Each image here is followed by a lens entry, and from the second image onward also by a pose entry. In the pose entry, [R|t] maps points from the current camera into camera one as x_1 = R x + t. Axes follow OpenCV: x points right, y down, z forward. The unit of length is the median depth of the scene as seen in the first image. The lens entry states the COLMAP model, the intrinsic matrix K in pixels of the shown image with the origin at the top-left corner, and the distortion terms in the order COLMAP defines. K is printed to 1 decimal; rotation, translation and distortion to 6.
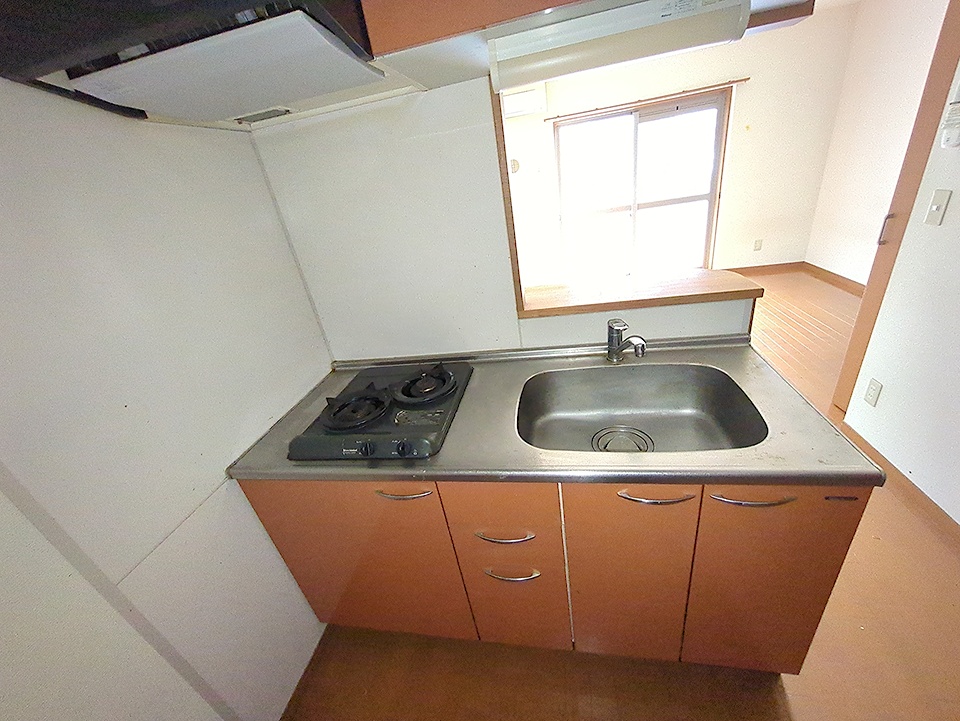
lens RADIAL K [[378.3, 0, 480.0], [0, 378.3, 360.5], [0, 0, 1]] dist [-0.000772, 0.000278]
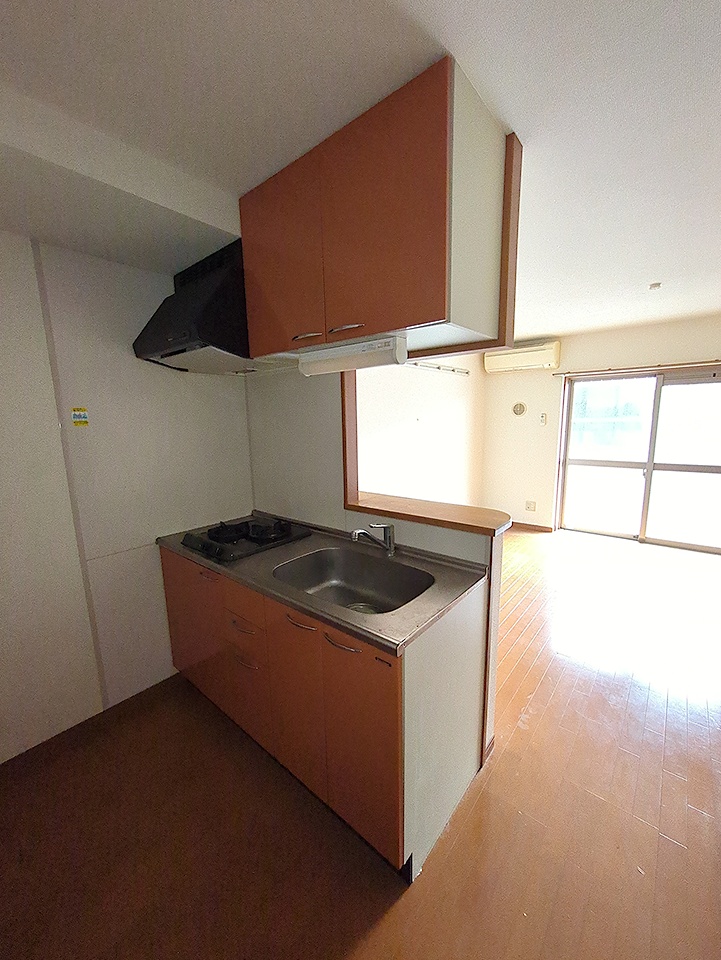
lens RADIAL K [[378.3, 0, 359.0], [0, 378.3, 482.5], [0, 0, 1]] dist [-0.000772, 0.000278]
pose [[0.855506, 0.218035, -0.469649, 0.318310], [-0.322055, 0.934291, -0.152907, -0.001479], [0.405450, 0.282066, 0.869511, -0.097143]]
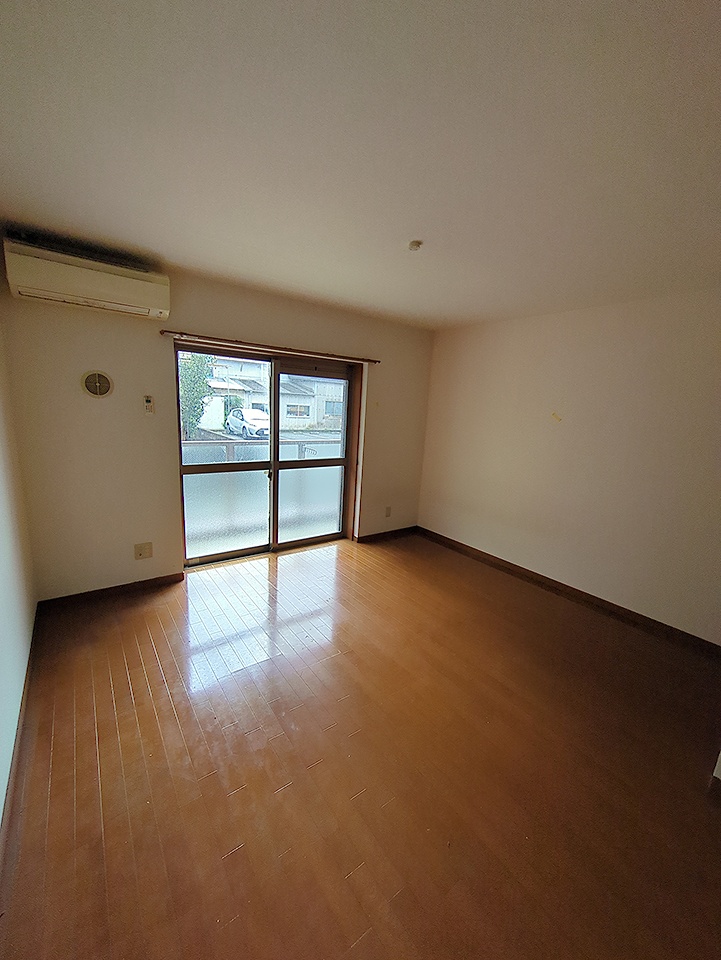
lens RADIAL K [[378.3, 0, 359.0], [0, 378.3, 482.5], [0, 0, 1]] dist [-0.000772, 0.000278]
pose [[0.673594, 0.041006, 0.737963, -0.080823], [0.171662, 0.962476, -0.210171, -0.227131], [-0.718890, 0.268250, 0.641279, 0.483772]]
